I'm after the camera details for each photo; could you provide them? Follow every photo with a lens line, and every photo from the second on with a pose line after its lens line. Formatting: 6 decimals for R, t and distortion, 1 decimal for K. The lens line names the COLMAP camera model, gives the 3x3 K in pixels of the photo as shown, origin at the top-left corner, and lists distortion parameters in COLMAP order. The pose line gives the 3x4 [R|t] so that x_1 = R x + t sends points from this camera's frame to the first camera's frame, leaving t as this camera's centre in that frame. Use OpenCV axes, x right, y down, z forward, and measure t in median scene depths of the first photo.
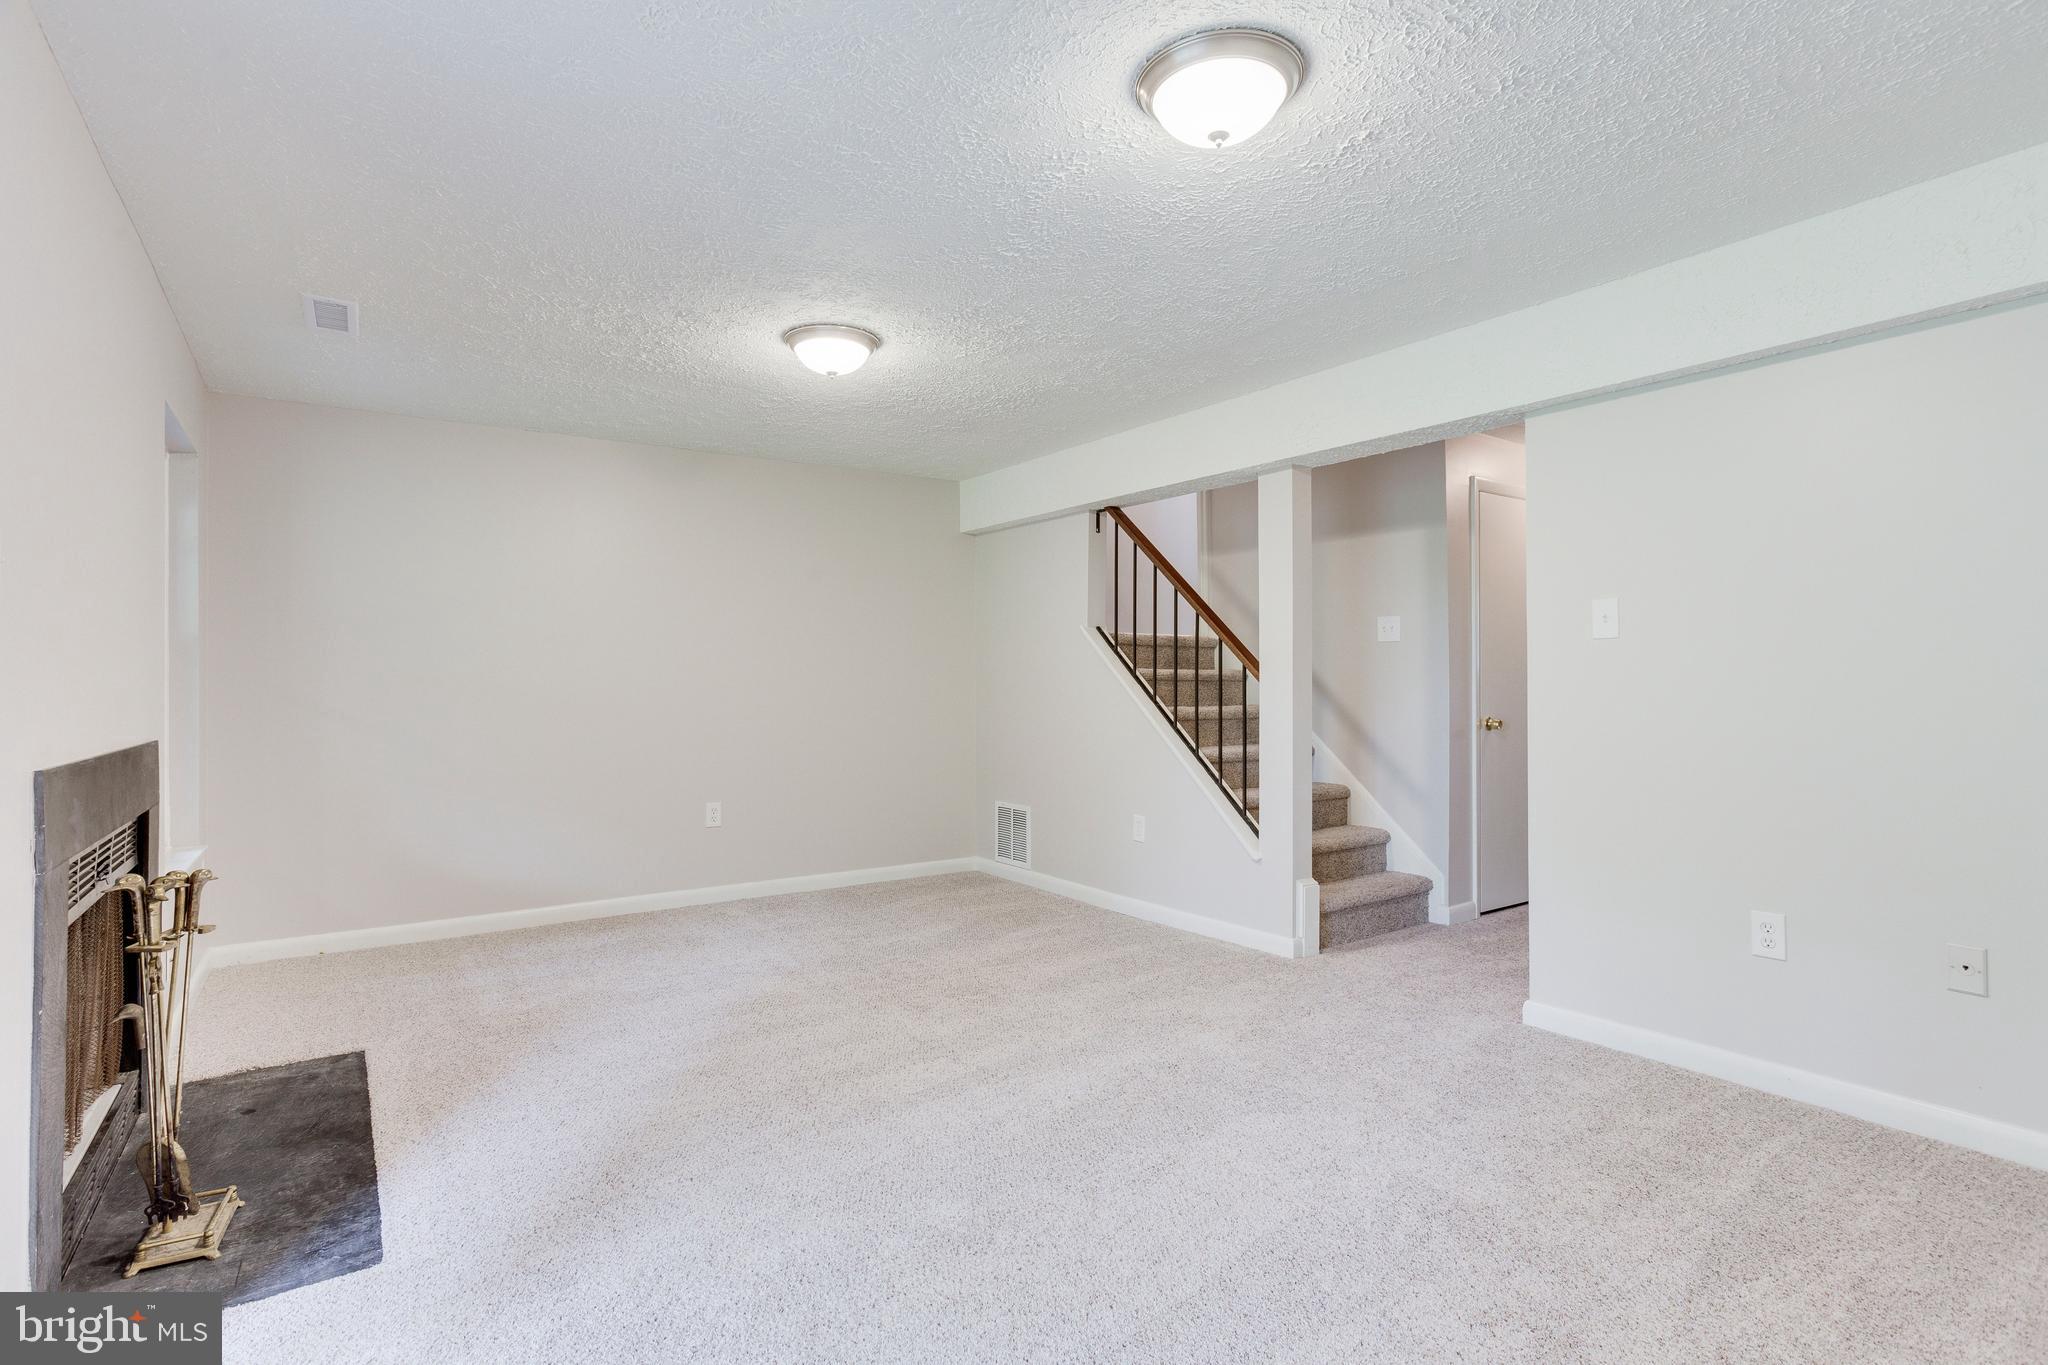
lens RADIAL K [[1008.2, 0, 1024.0], [0, 1008.2, 682.5], [0, 0, 1]] dist [0.000776, 0.000373]
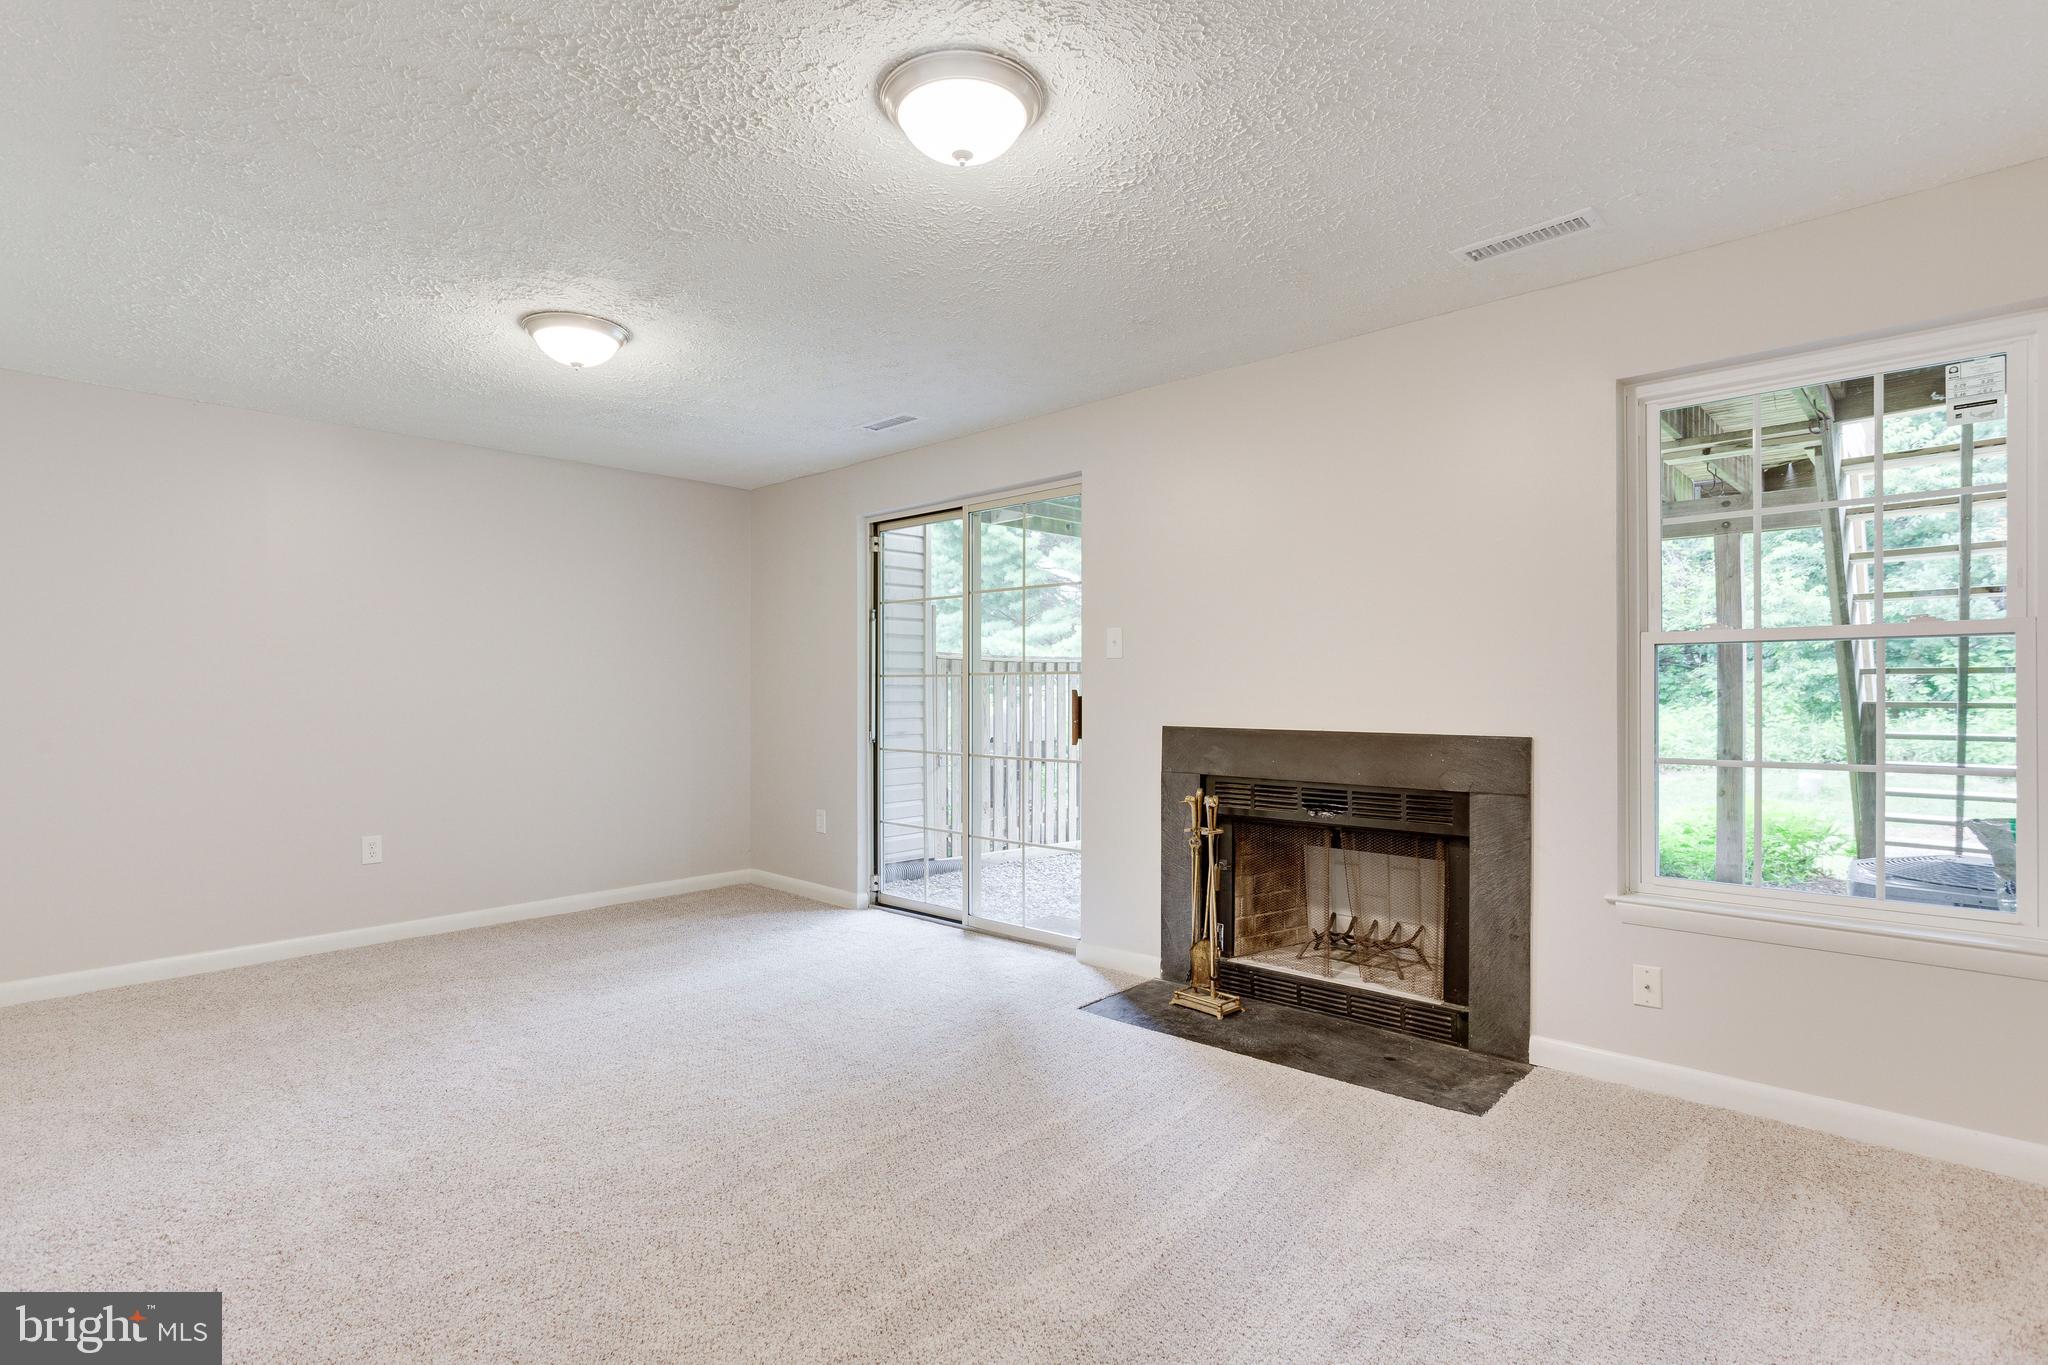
lens RADIAL K [[1025.7, 0, 1031.8], [0, 1025.7, 722.6], [0, 0, 1]] dist [-0.000651, 0.000078]
pose [[-0.978951, 0.008380, -0.203925, -0.131031], [0.003891, 0.999741, 0.022406, 0.014093], [0.204060, 0.021141, -0.978730, 2.006024]]
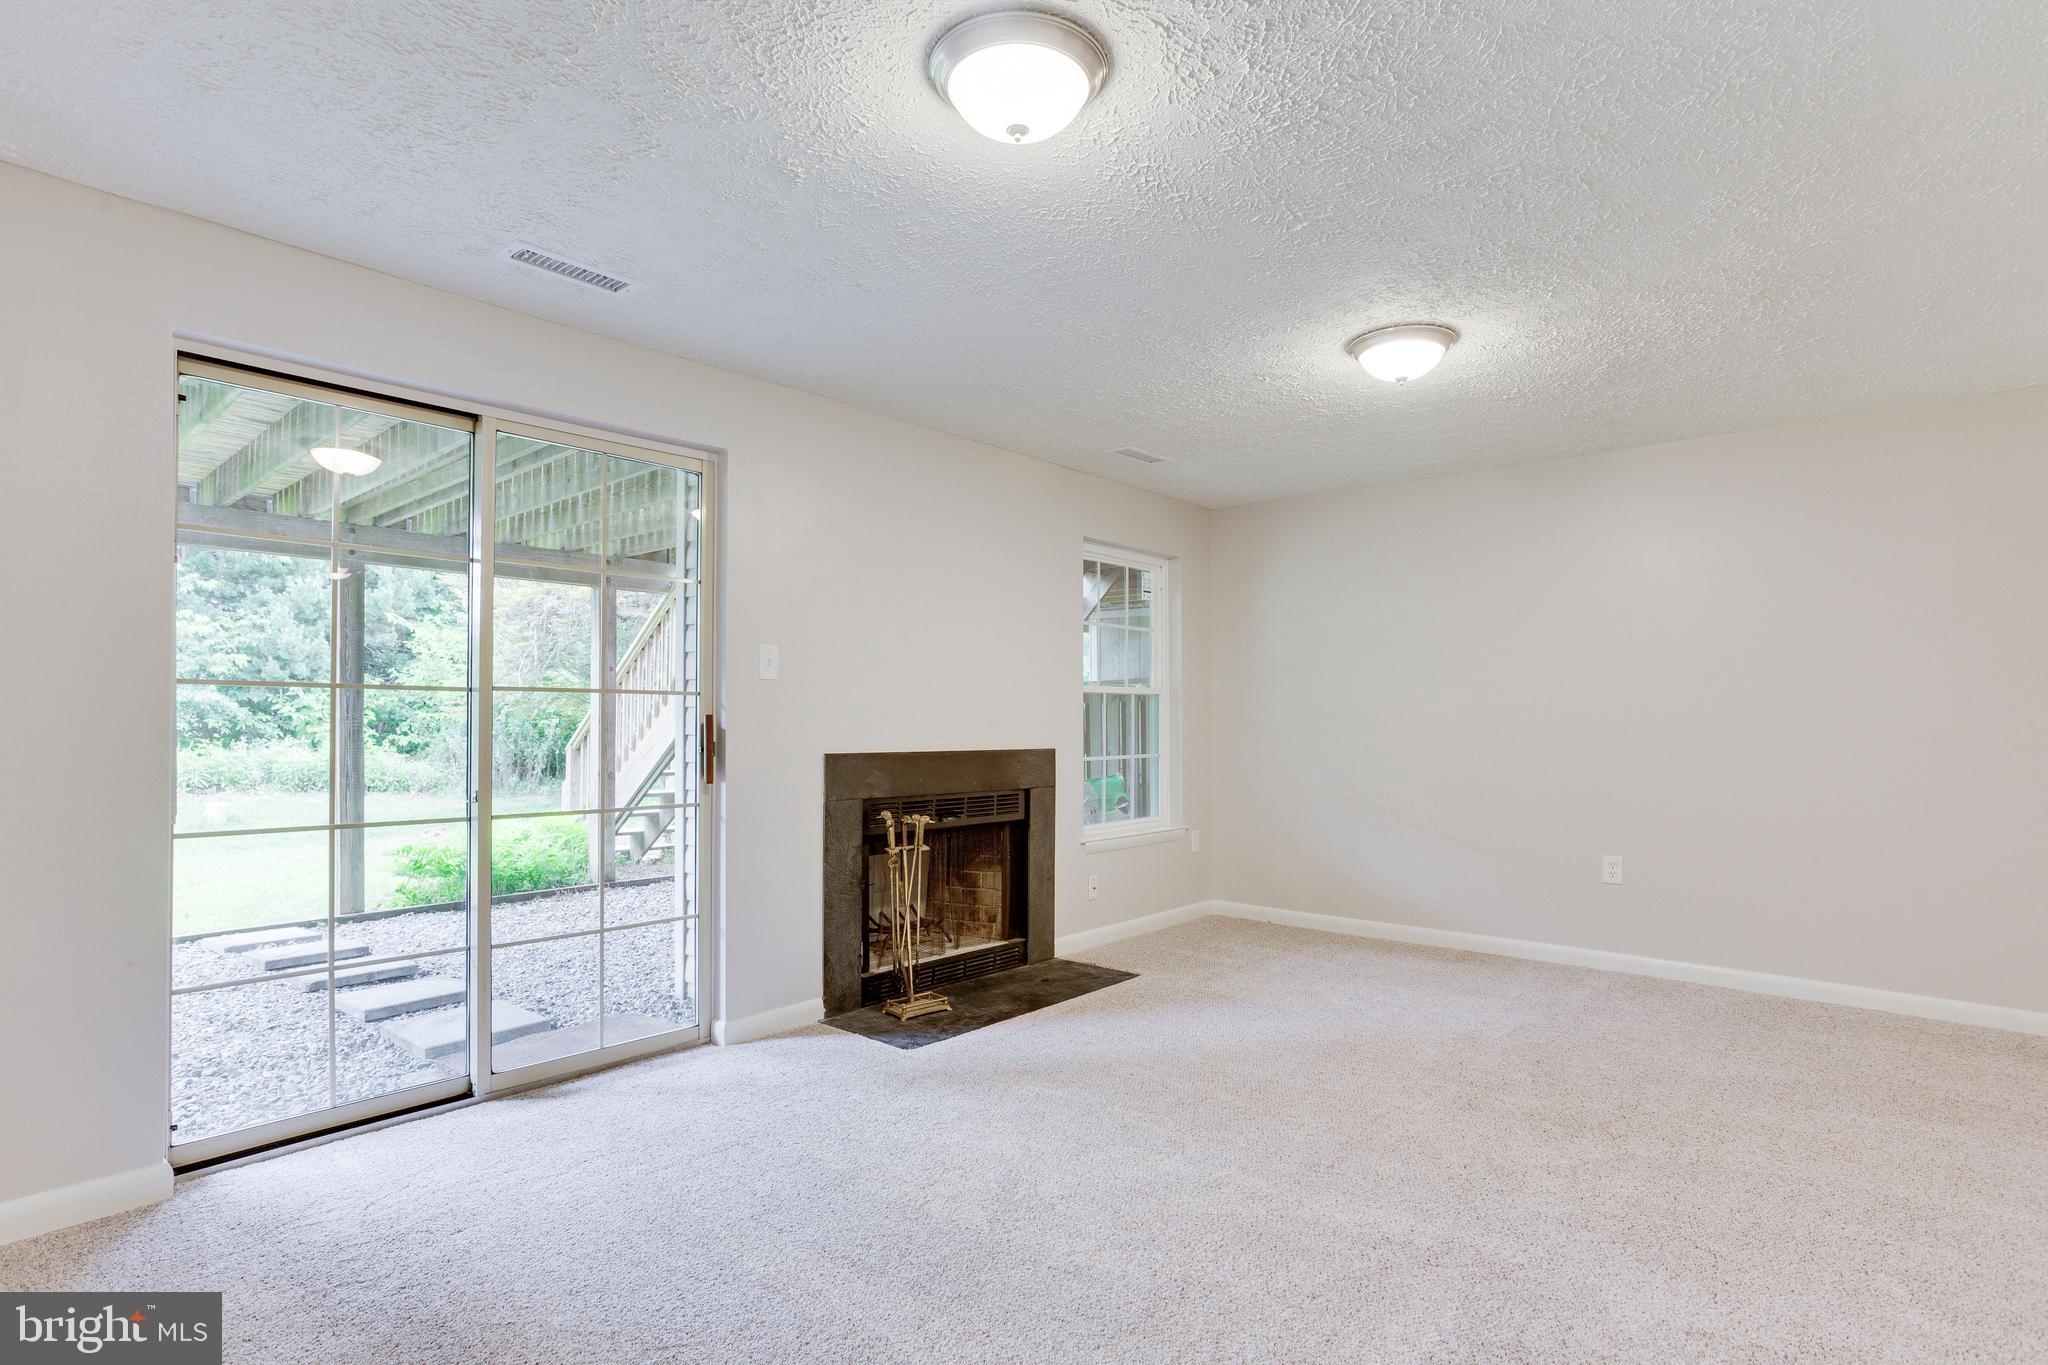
lens RADIAL K [[1025.7, 0, 1031.8], [0, 1025.7, 722.6], [0, 0, 1]] dist [-0.000651, 0.000078]
pose [[0.238659, 0.003410, -0.971097, 0.809298], [-0.001688, 0.999994, 0.003097, 0.004998], [0.971102, 0.000900, 0.238664, 0.571108]]
